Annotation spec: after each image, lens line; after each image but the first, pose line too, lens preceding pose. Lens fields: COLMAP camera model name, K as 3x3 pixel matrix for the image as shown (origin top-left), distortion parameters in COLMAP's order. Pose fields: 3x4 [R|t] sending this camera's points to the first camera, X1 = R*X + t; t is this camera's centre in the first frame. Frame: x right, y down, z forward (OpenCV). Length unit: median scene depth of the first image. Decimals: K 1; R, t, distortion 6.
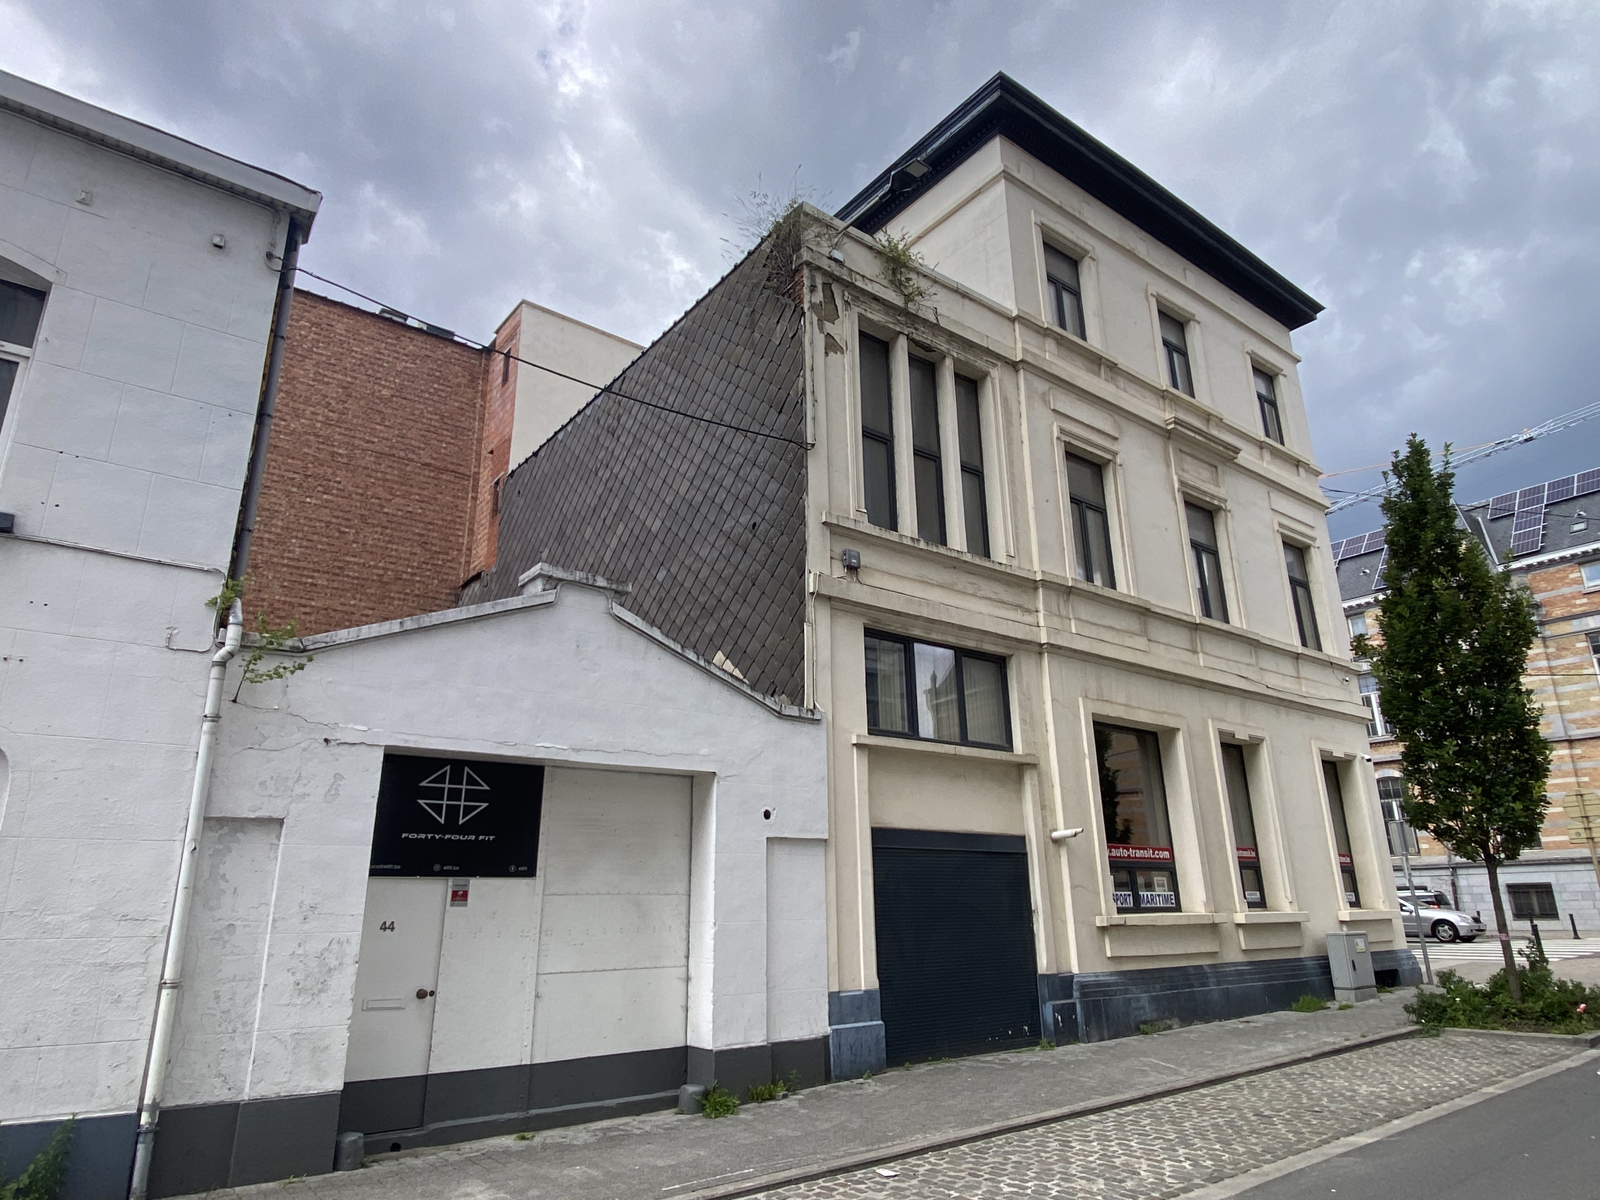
lens RADIAL K [[963.2, 0, 800.0], [0, 963.2, 600.0], [0, 0, 1]] dist [0.077652, -0.091614]
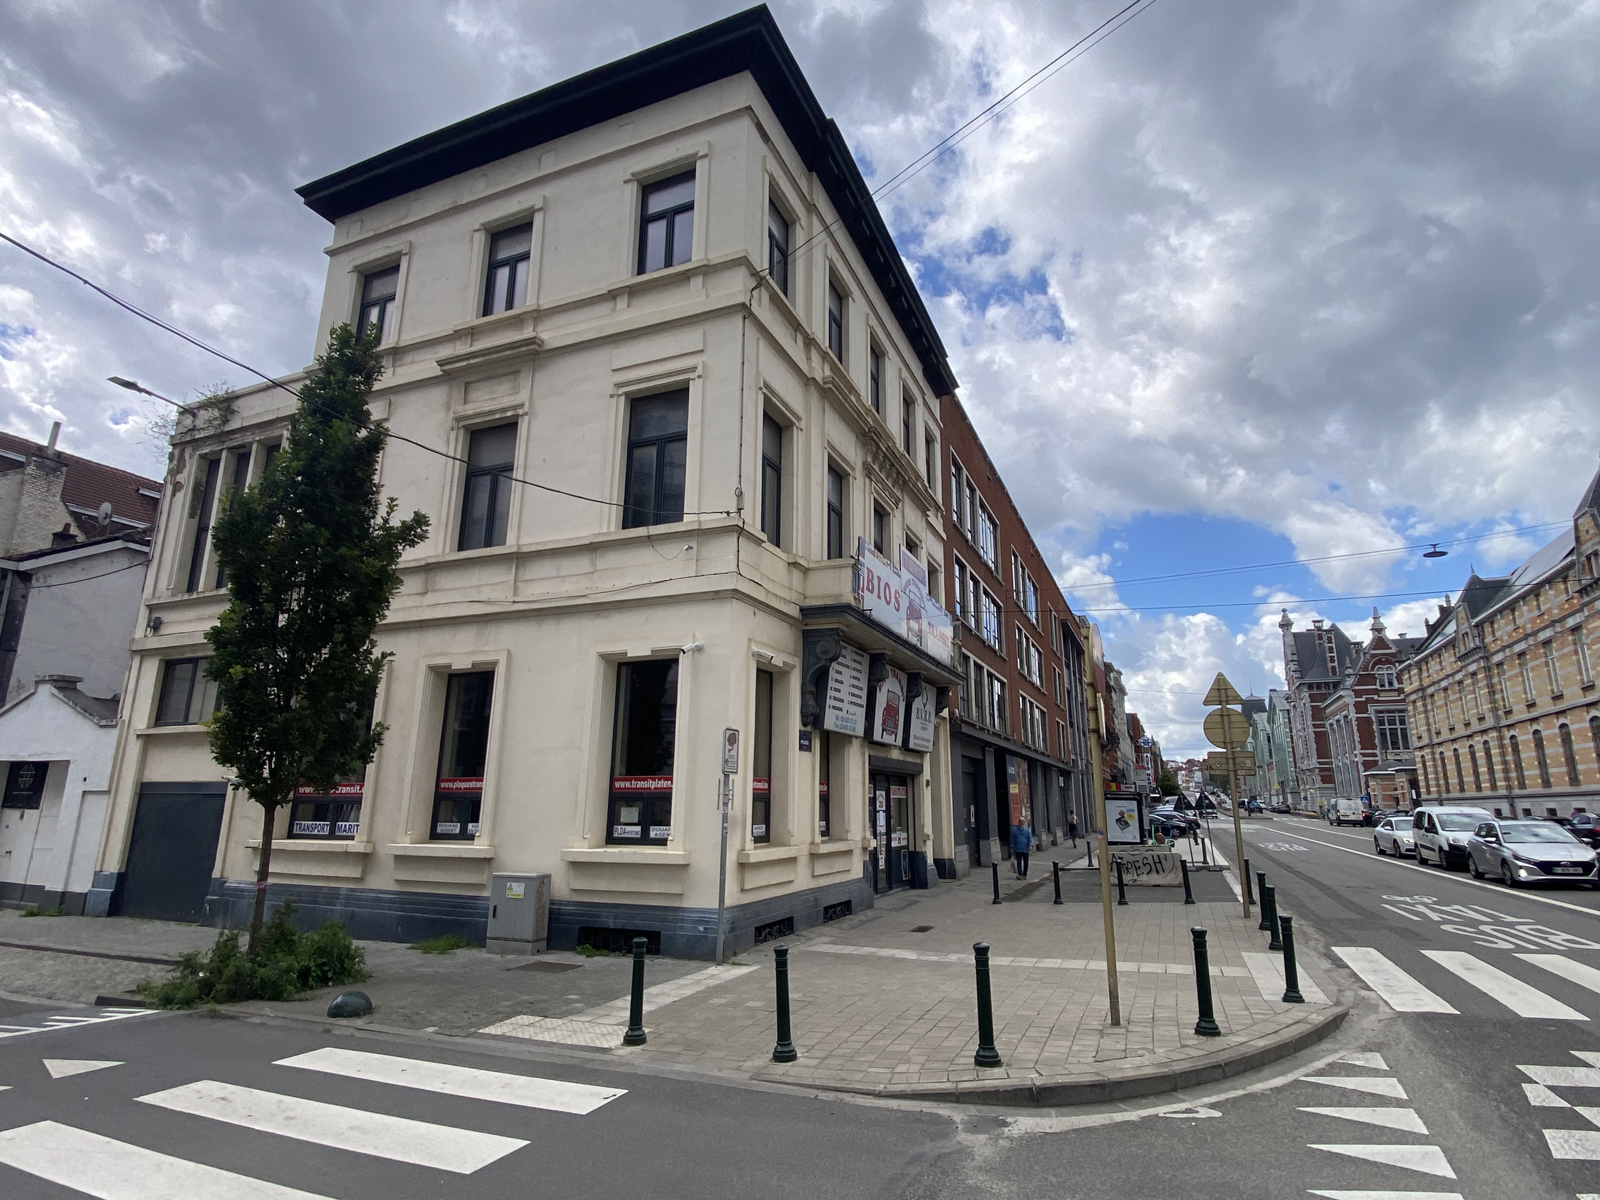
lens RADIAL K [[836.9, 0, 812.9], [0, 836.9, 601.7], [0, 0, 1]] dist [0.076597, -0.076109]
pose [[0.488490, -0.189286, -0.851791, 1.804162], [0.251169, 0.965374, -0.070485, 0.301049], [0.835638, -0.179513, 0.519118, 1.154620]]
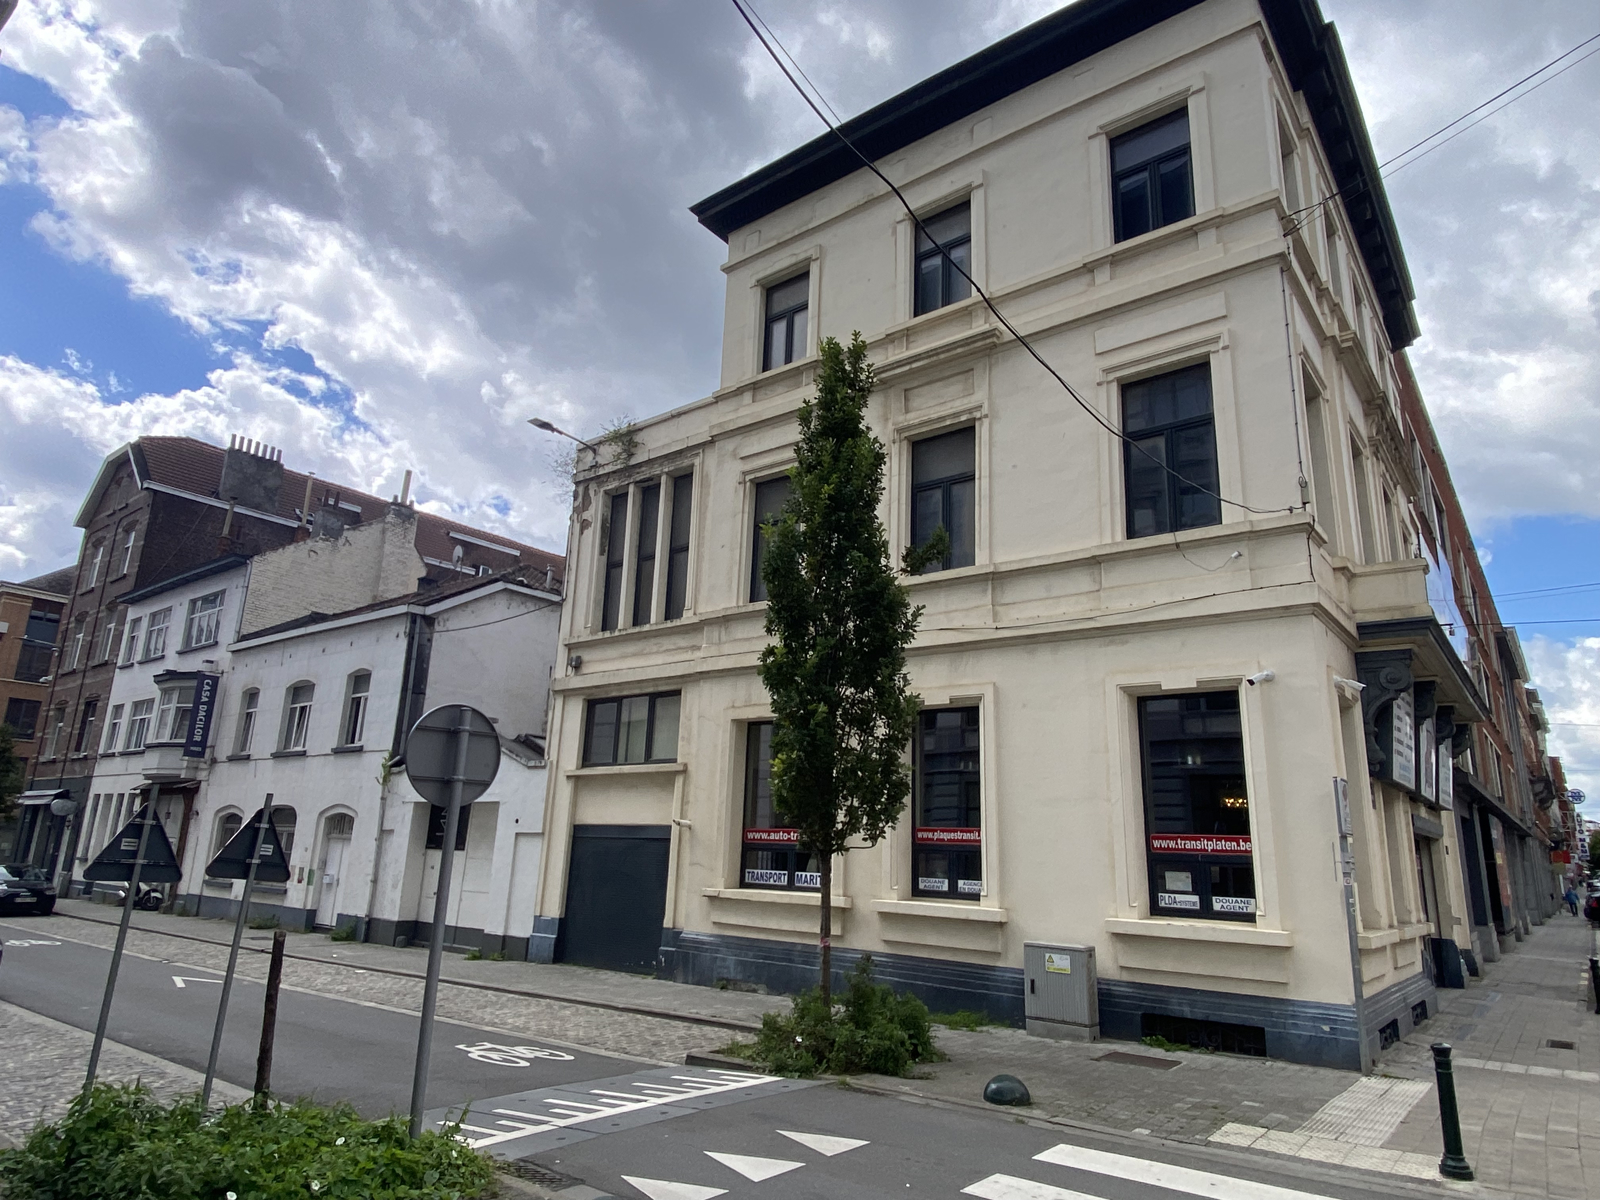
lens RADIAL K [[963.2, 0, 800.0], [0, 963.2, 600.0], [0, 0, 1]] dist [0.077652, -0.091614]
pose [[0.241070, -0.225558, -0.943933, 1.675348], [0.256990, 0.952734, -0.162029, 0.216130], [0.935864, -0.203521, 0.287642, 0.876825]]
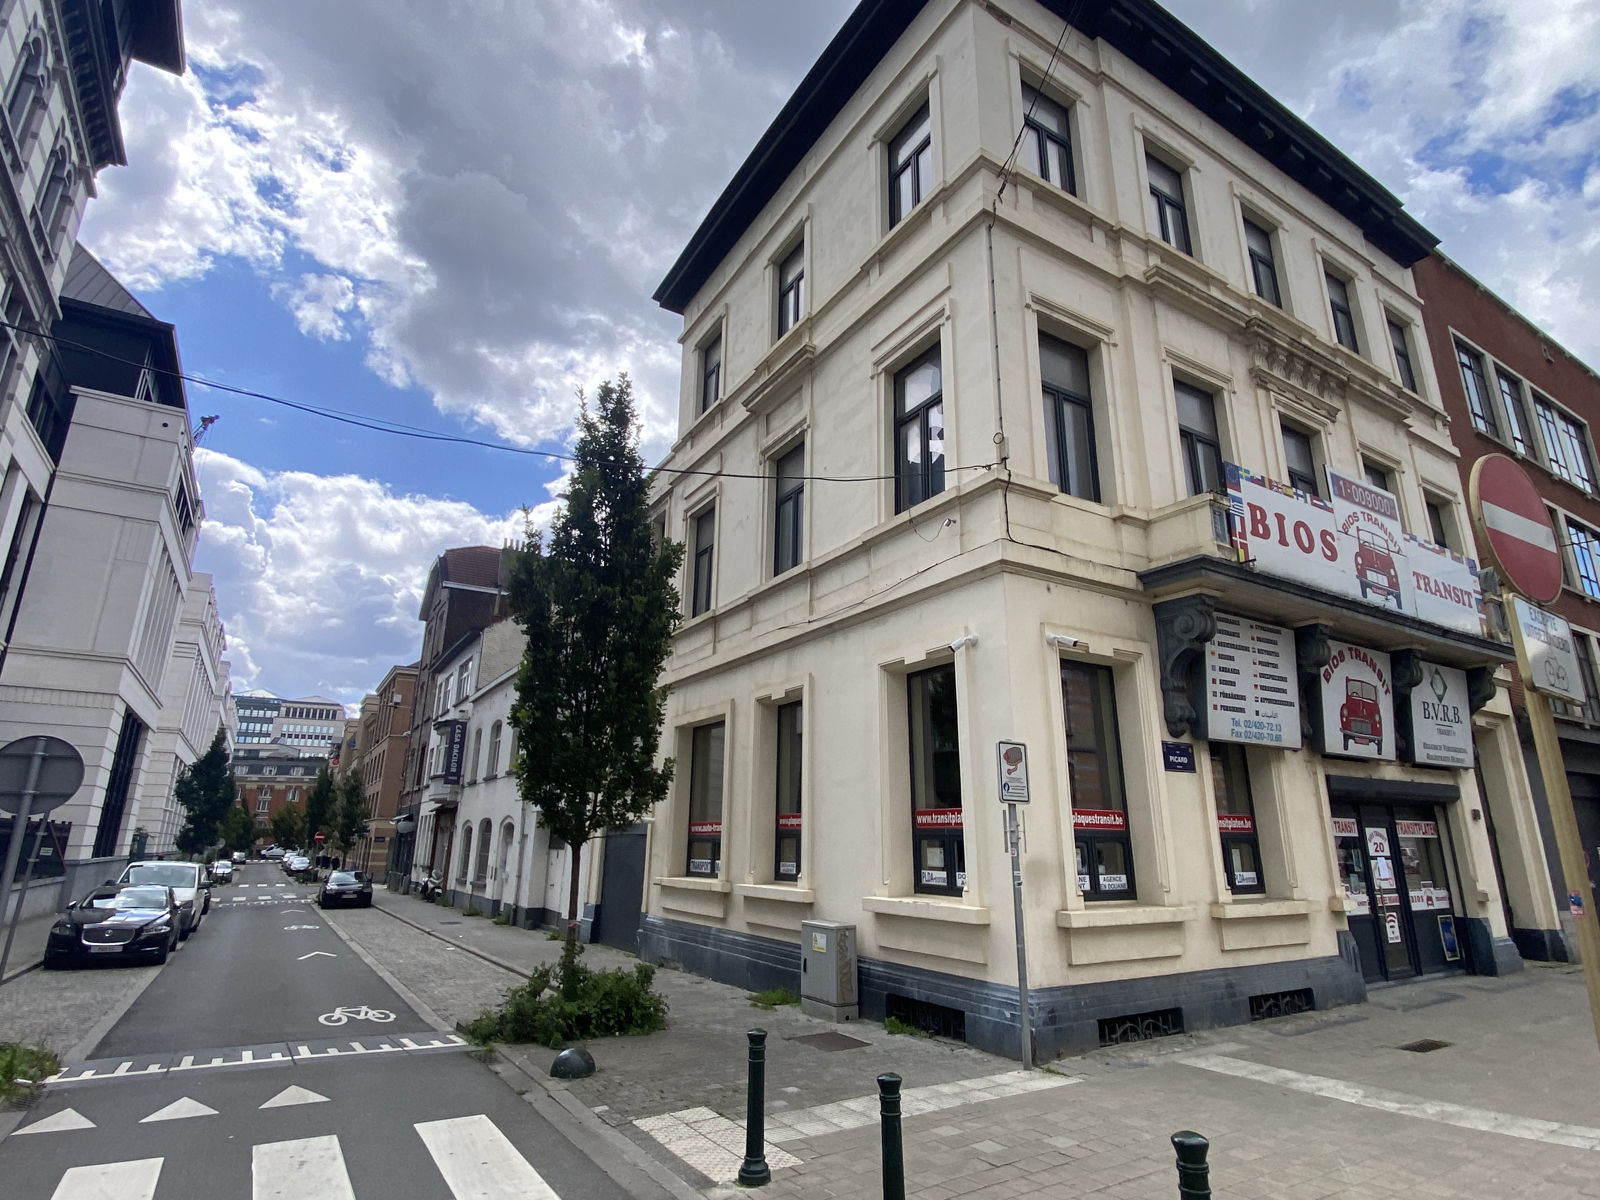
lens RADIAL K [[839.9, 0, 806.3], [0, 839.9, 594.6], [0, 0, 1]] dist [0.071929, -0.077780]
pose [[-0.101523, -0.269882, -0.957526, 1.662855], [0.296532, 0.910538, -0.288079, 0.388176], [0.949612, -0.313183, -0.012412, 1.419705]]
